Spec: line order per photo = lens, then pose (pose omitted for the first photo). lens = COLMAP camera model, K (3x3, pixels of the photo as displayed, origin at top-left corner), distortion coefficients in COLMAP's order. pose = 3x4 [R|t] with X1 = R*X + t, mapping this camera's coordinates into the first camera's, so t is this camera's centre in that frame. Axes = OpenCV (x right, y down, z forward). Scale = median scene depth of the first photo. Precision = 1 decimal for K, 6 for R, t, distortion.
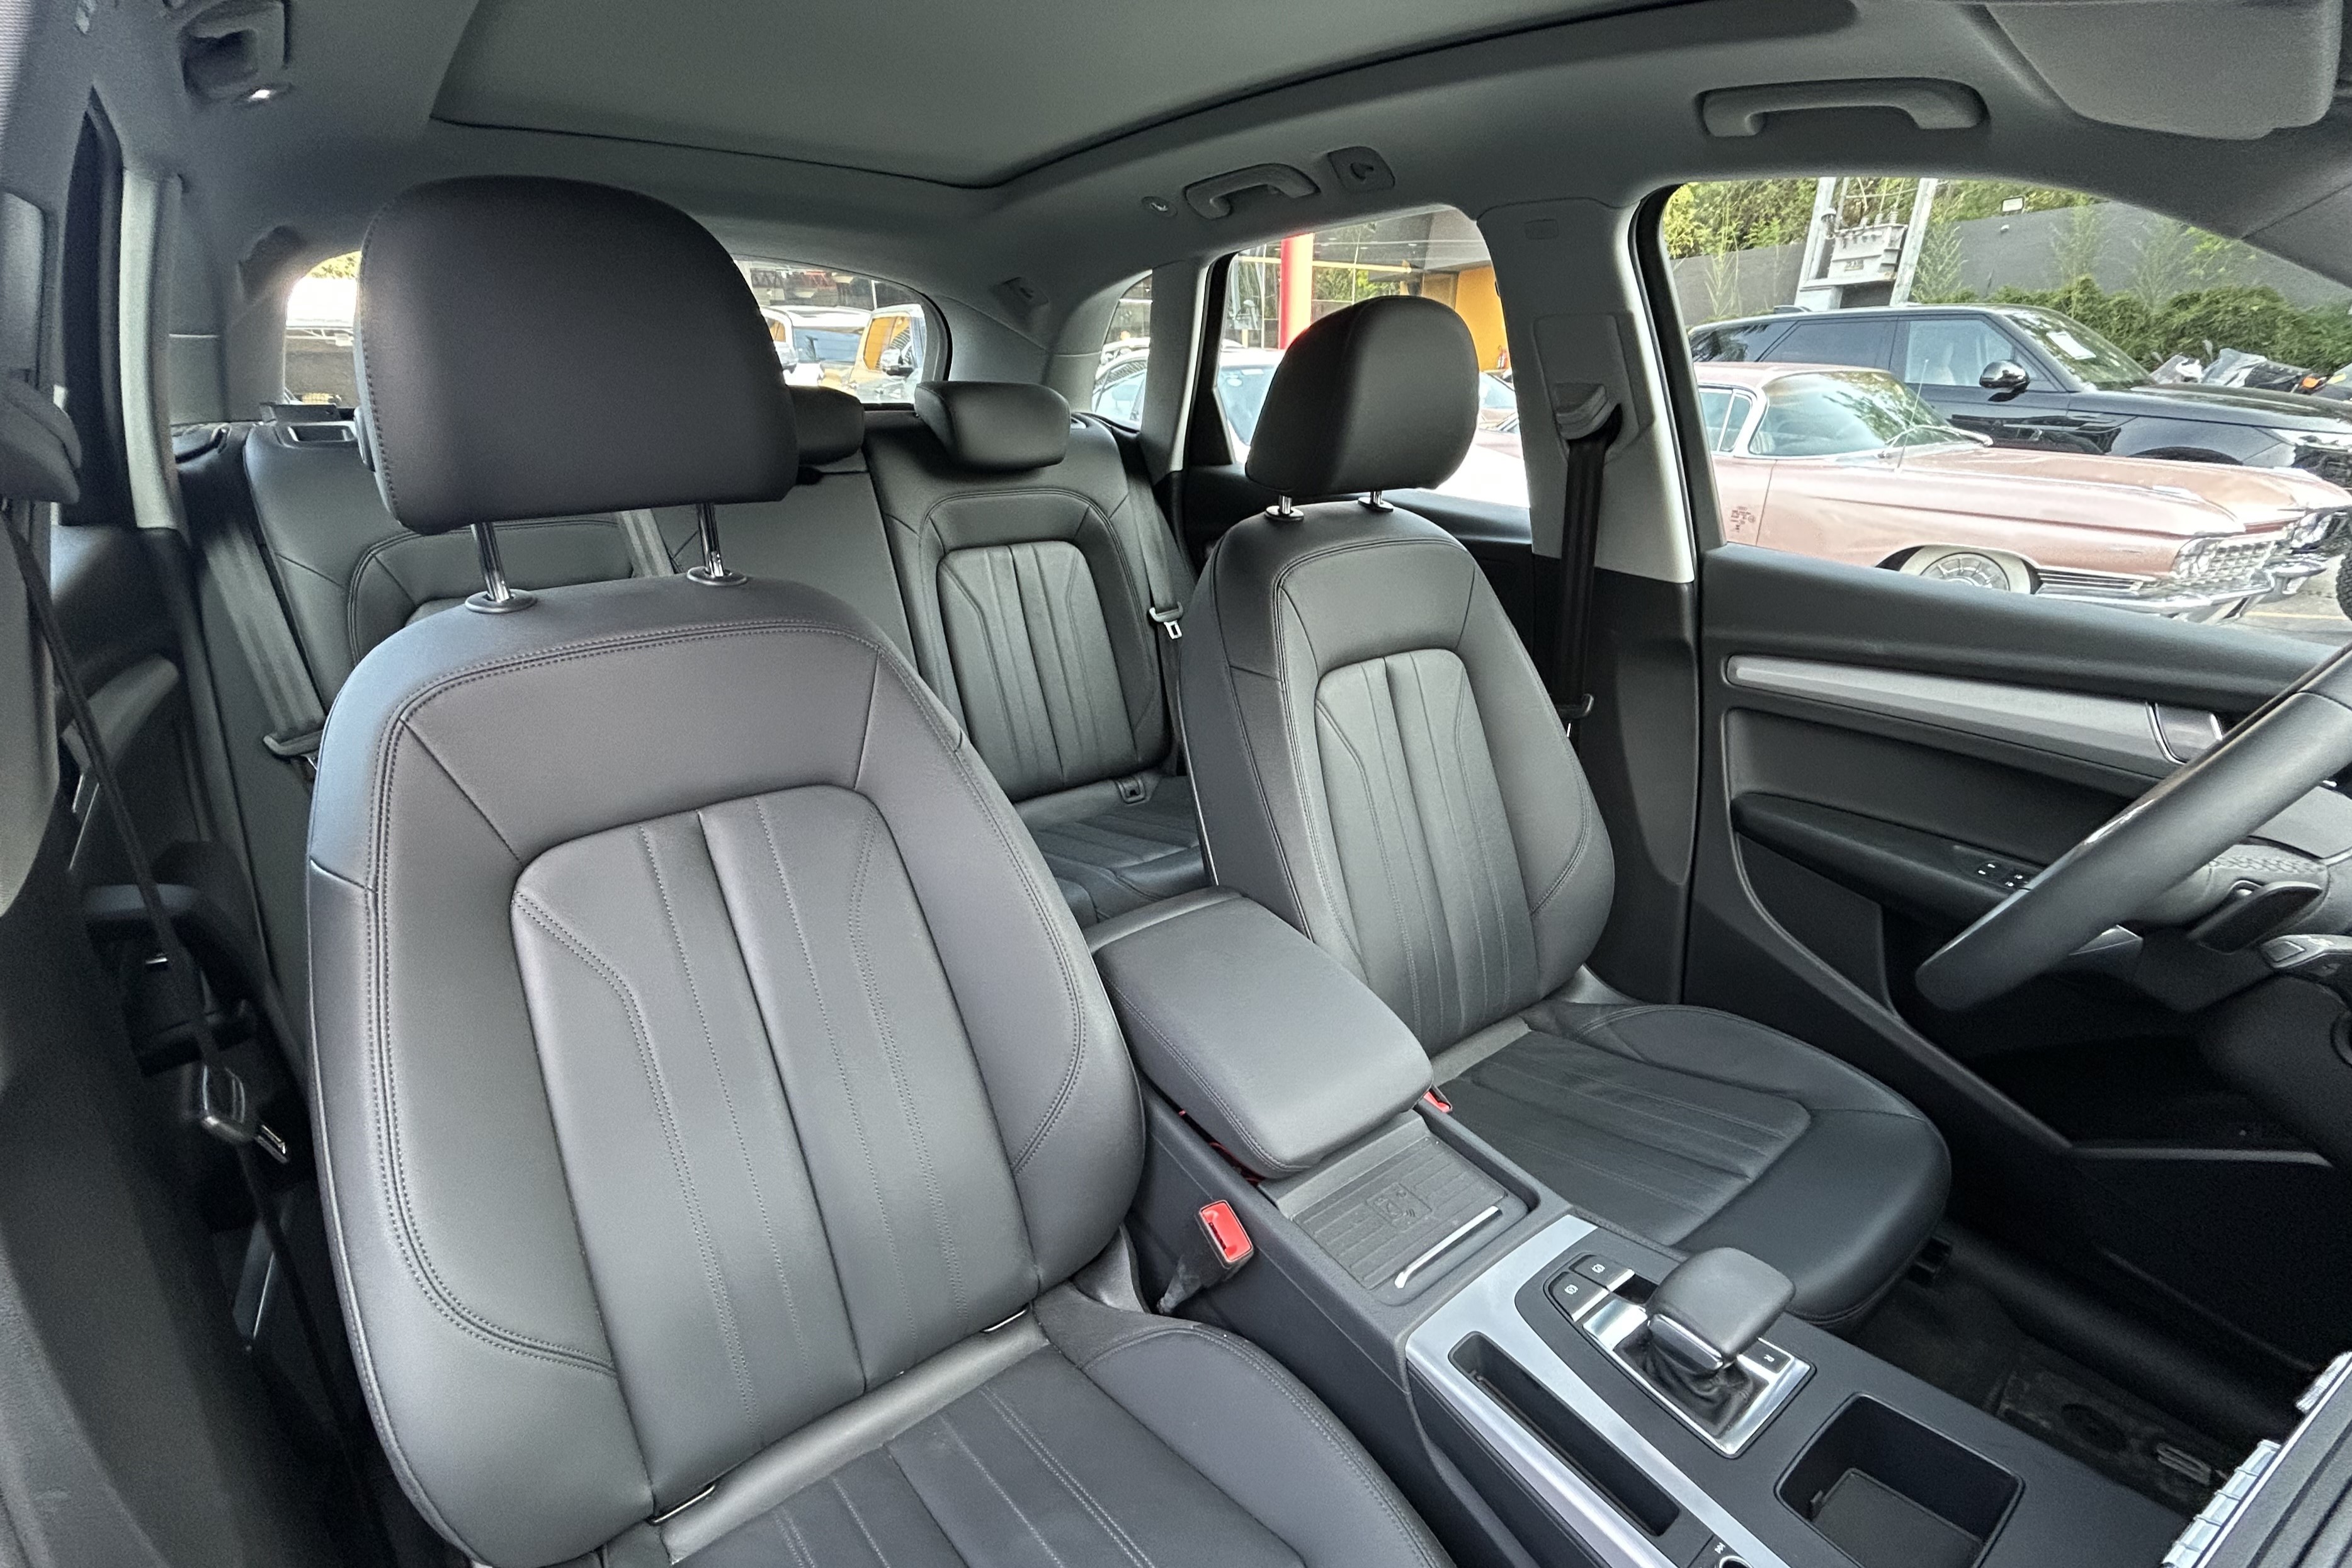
lens RADIAL K [[985.2, 0, 1178.1], [0, 985.2, 828.8], [0, 0, 1]] dist [-0.001685, 0.000655]
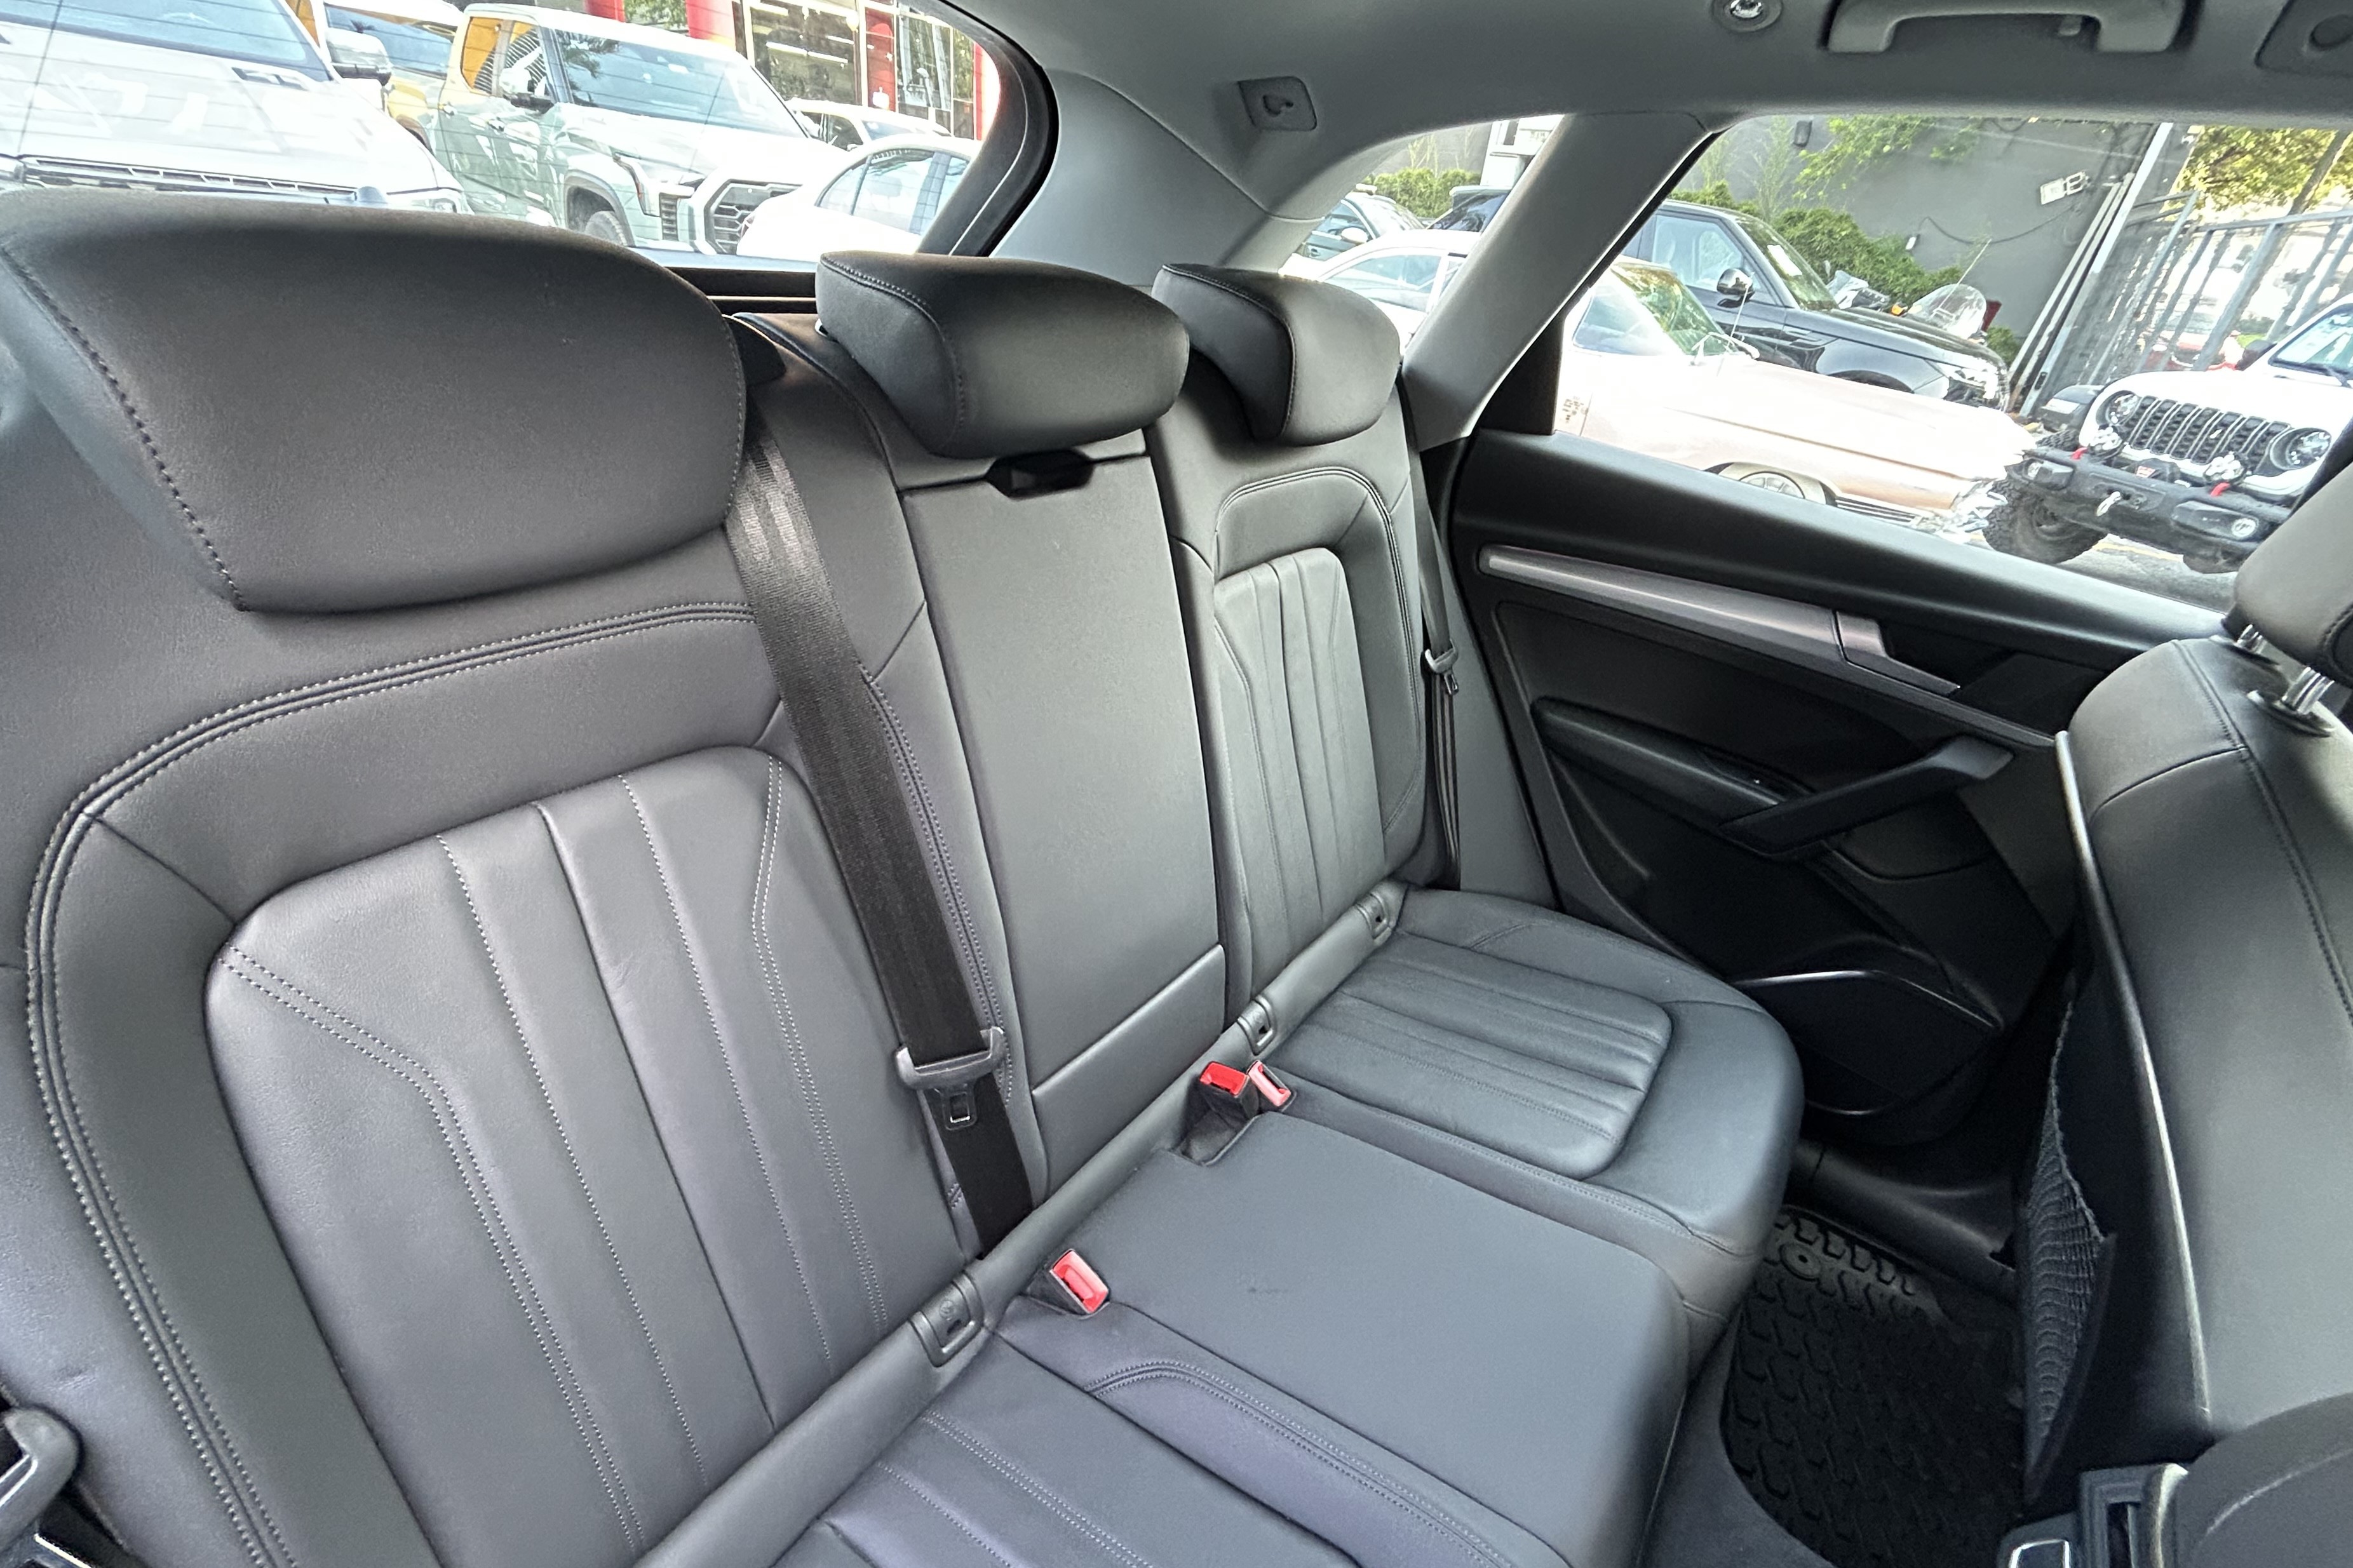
lens RADIAL K [[966.4, 0, 1173.4], [0, 966.4, 819.6], [0, 0, 1]] dist [-0.001316, -0.000088]
pose [[0.955039, -0.049936, 0.292245, -0.110989], [0.003067, 0.987325, 0.158682, -0.061119], [-0.296464, -0.150652, 0.943087, 0.117605]]
